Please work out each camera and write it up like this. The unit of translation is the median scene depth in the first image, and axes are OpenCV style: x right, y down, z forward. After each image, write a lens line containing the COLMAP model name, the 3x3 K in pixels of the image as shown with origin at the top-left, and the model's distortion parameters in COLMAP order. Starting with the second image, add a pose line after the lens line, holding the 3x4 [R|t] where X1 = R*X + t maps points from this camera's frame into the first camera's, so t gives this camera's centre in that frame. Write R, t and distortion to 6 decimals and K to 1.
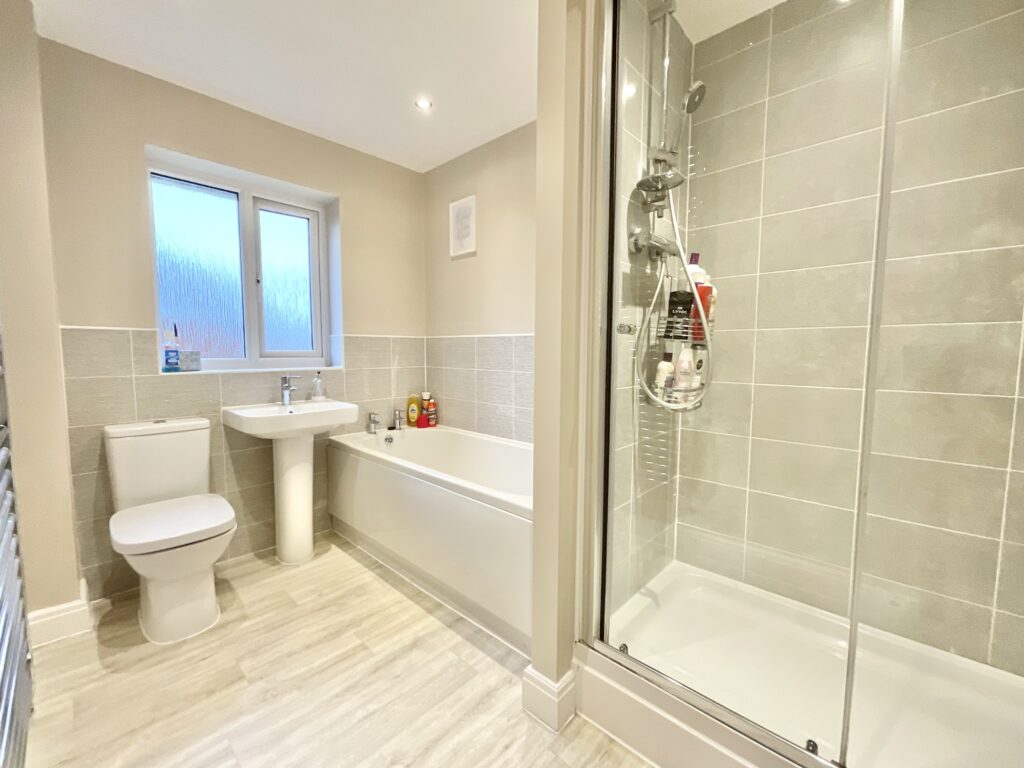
lens RADIAL K [[426.5, 0, 513.4], [0, 426.5, 387.6], [0, 0, 1]] dist [0.000293, -0.000698]
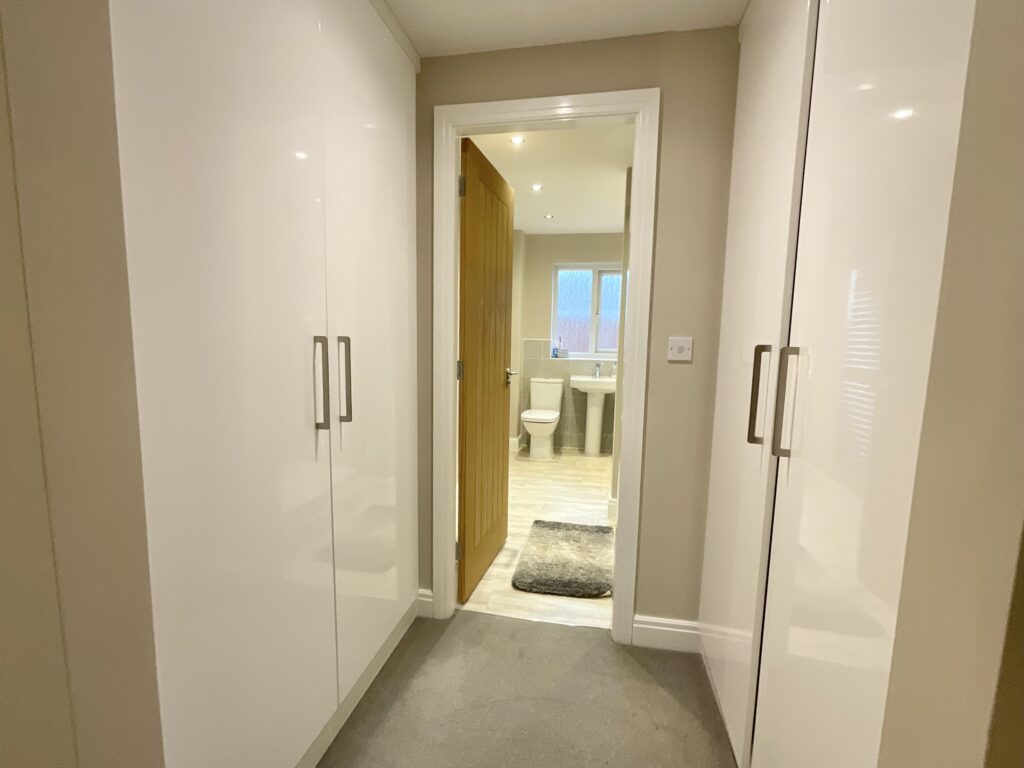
lens RADIAL K [[426.5, 0, 513.4], [0, 426.5, 387.6], [0, 0, 1]] dist [0.000293, -0.000698]
pose [[0.539222, 0.096026, -0.836671, 1.076419], [-0.090267, 0.994345, 0.055947, 0.014500], [0.837312, 0.045356, 0.544841, -0.465258]]
